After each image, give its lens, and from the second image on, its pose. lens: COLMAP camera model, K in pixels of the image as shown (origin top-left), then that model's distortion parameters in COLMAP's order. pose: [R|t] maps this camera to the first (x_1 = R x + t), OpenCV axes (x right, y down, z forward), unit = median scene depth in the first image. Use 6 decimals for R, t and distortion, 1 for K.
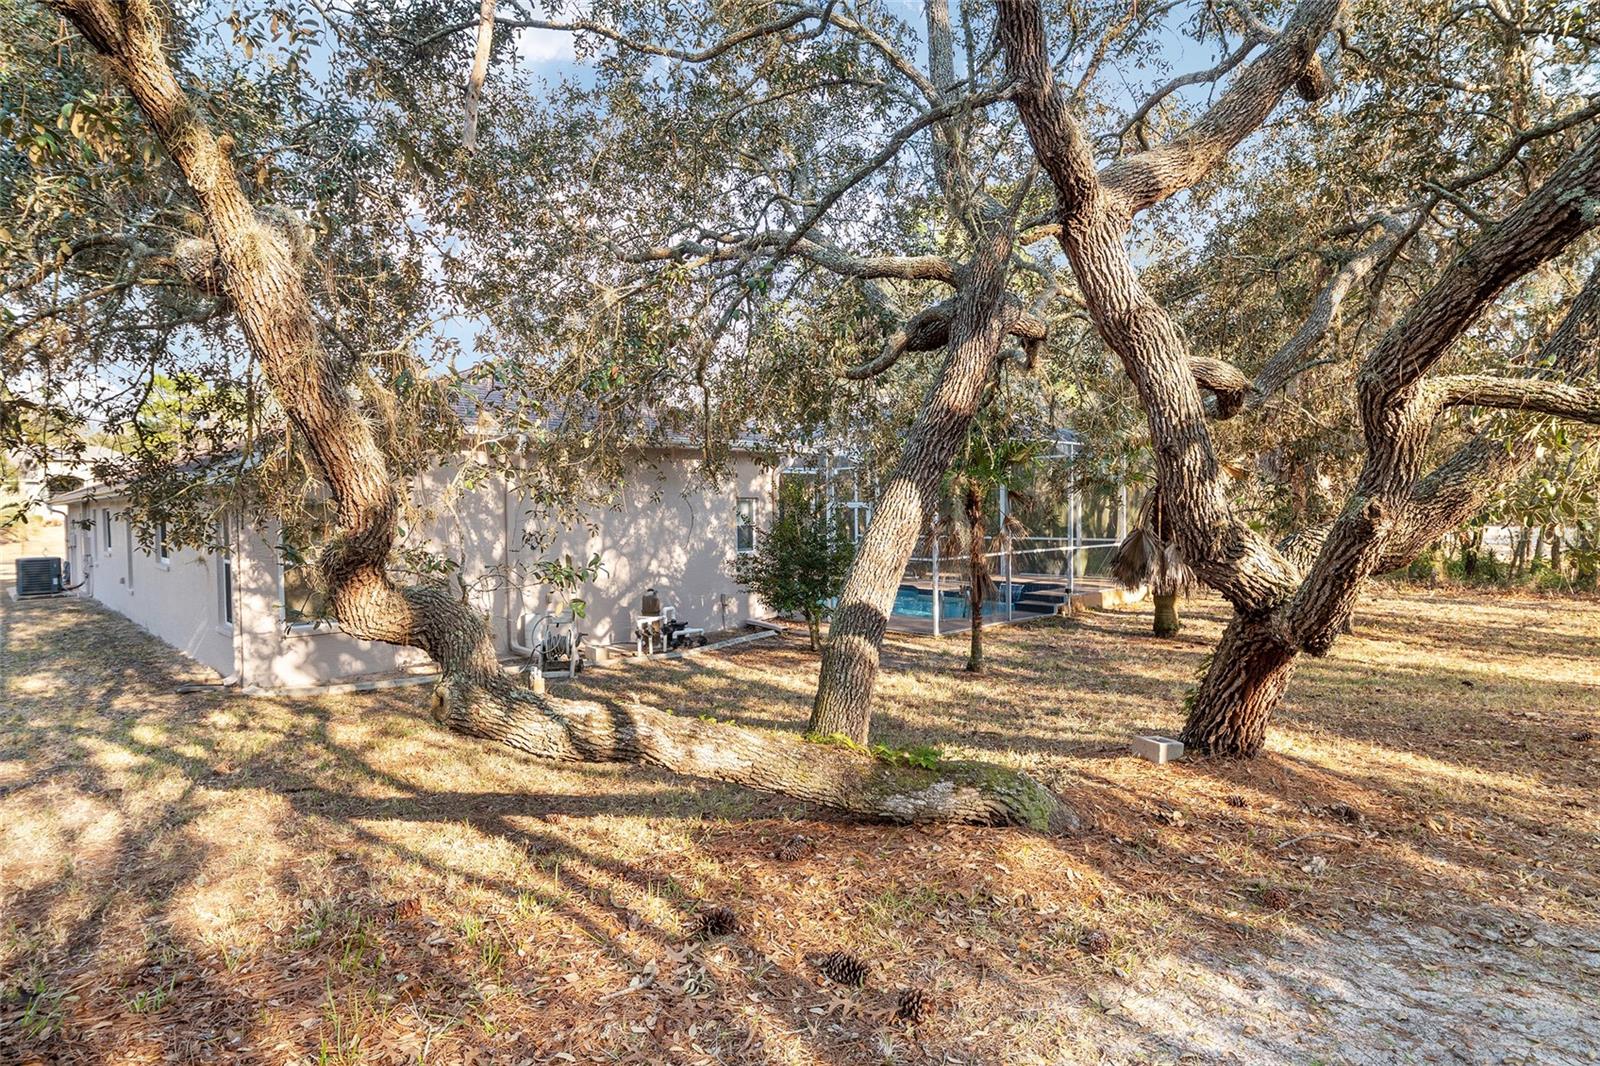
lens RADIAL K [[919.5, 0, 802.4], [0, 919.5, 528.8], [0, 0, 1]] dist [0.015887, 0.000835]
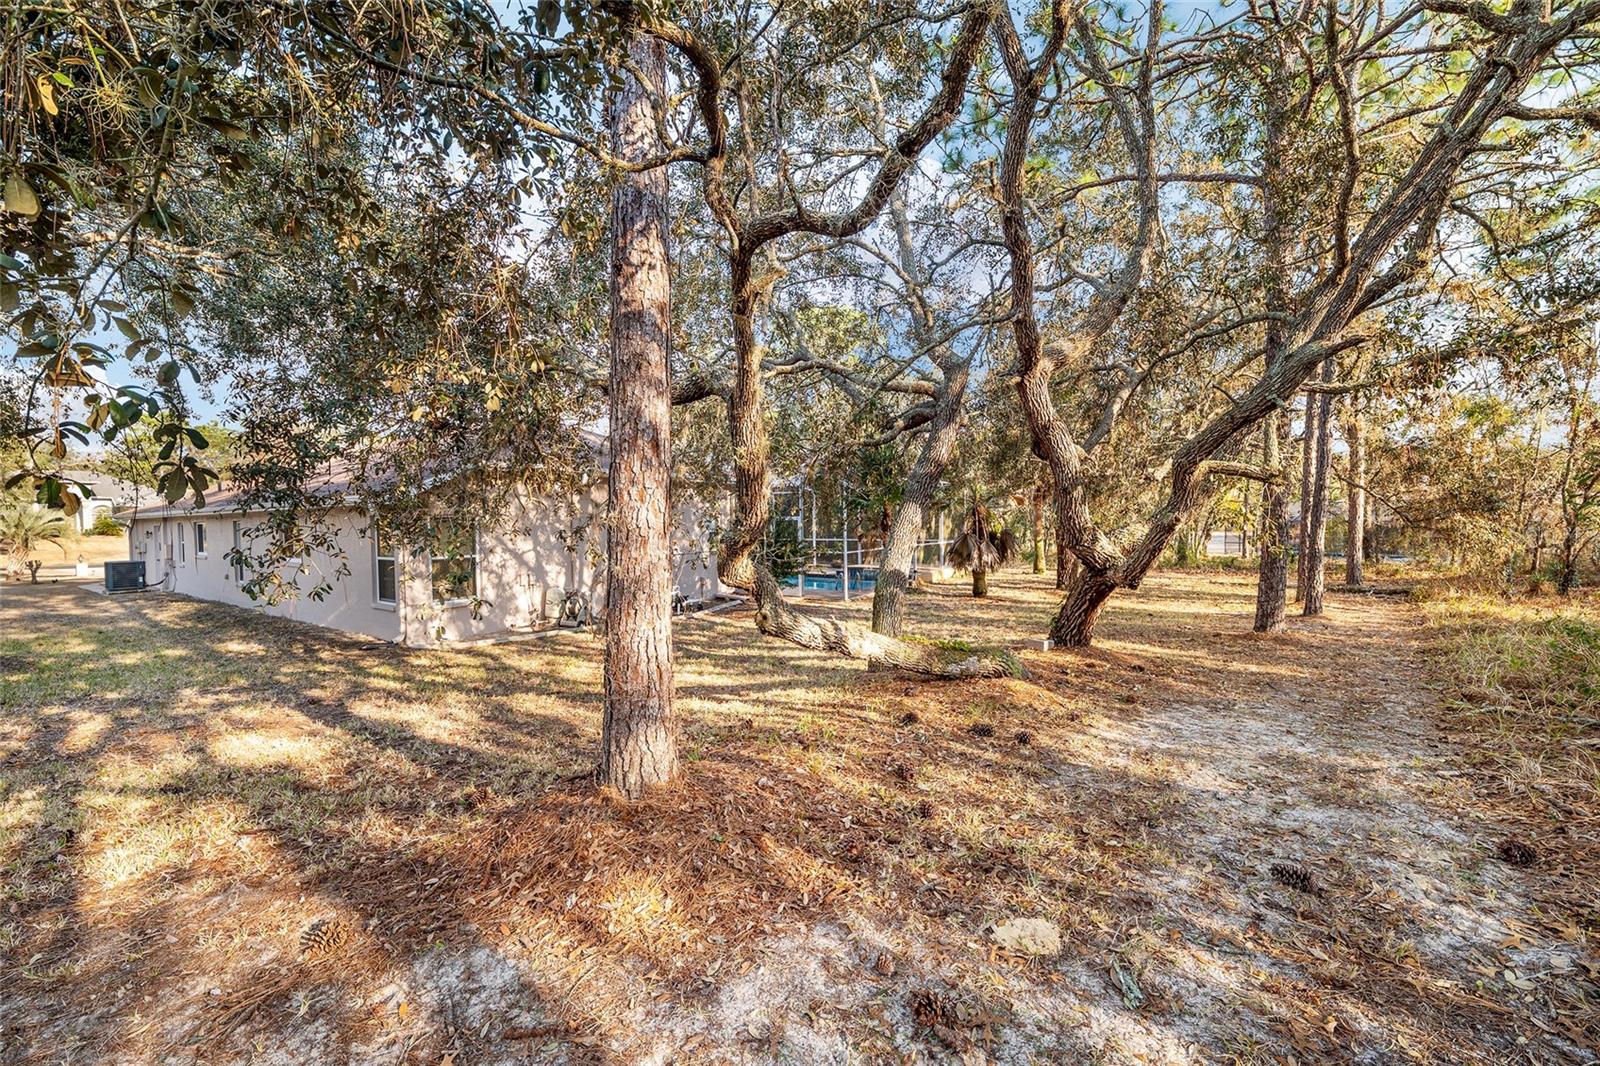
lens RADIAL K [[657.5, 0, 797.7], [0, 657.5, 533.8], [0, 0, 1]] dist [-0.001138, -0.000008]
pose [[0.980142, -0.005615, 0.198215, -0.203651], [0.006326, 0.999976, -0.002955, 0.005329], [-0.198194, 0.004151, 0.980154, -0.128091]]
